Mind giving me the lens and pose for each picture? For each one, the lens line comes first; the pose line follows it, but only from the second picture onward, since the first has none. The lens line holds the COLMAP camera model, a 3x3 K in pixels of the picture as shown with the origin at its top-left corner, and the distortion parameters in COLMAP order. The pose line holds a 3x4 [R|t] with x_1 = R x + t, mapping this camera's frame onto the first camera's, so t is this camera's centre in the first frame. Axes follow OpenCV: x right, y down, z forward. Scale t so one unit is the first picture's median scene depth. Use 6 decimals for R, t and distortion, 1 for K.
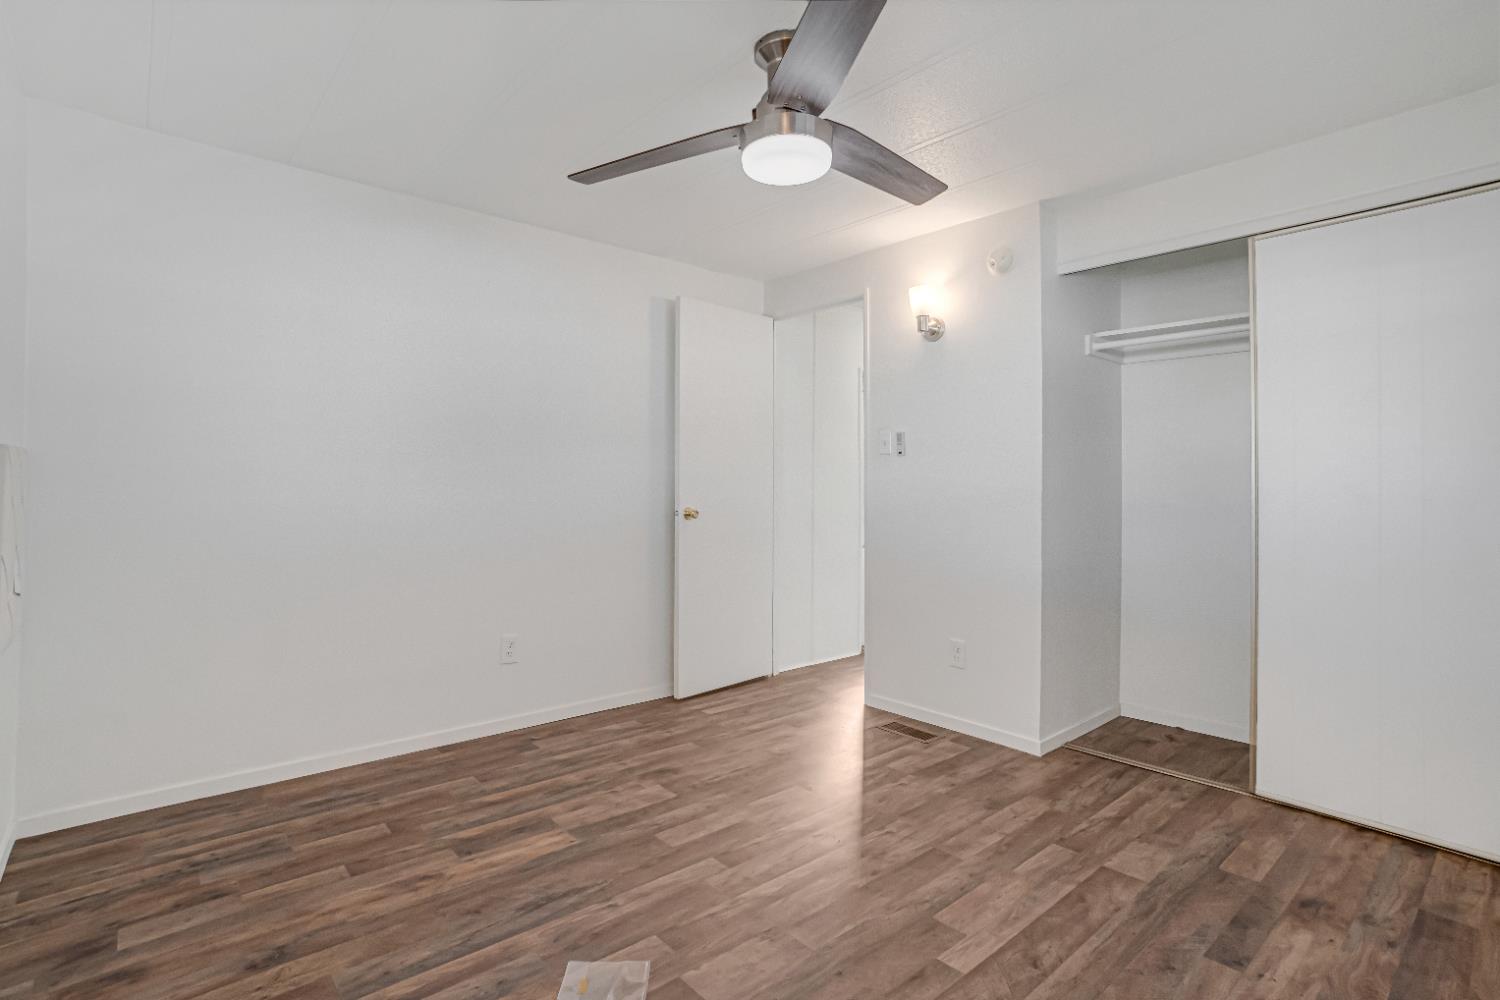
lens RADIAL K [[728.6, 0, 750.0], [0, 728.6, 500.0], [0, 0, 1]] dist [0.000639, 0.000747]
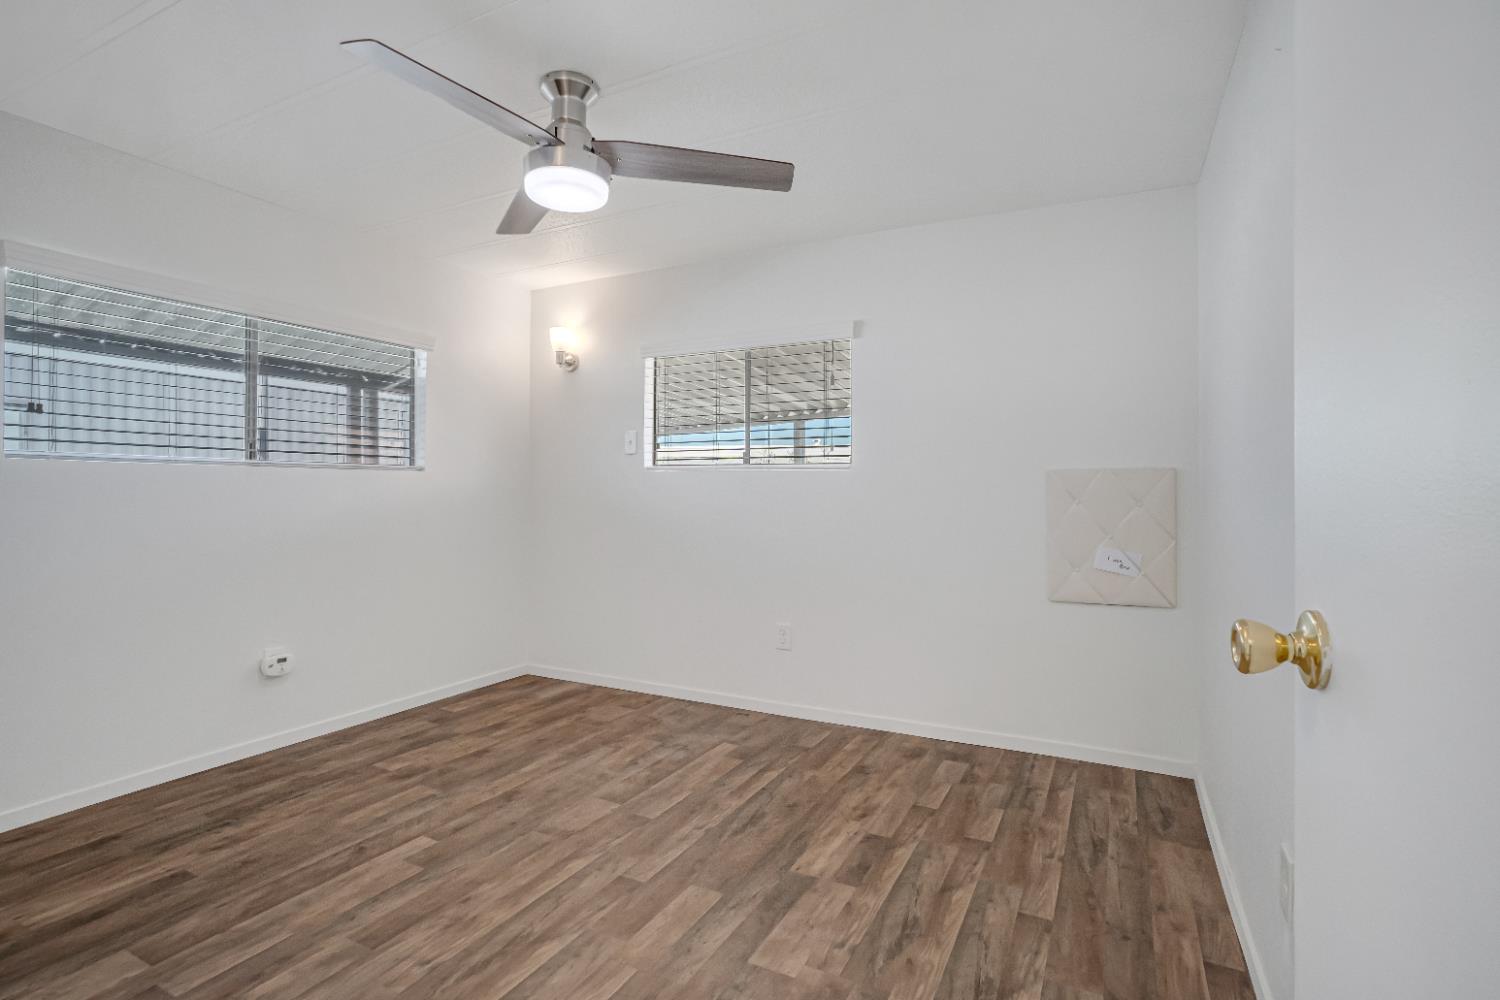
lens RADIAL K [[728.6, 0, 750.0], [0, 728.6, 500.0], [0, 0, 1]] dist [0.000639, 0.000747]
pose [[-0.930101, -0.005694, -0.367259, 0.170982], [-0.014791, 0.999649, 0.021959, -0.031794], [0.367005, 0.025856, -0.929859, 1.920494]]
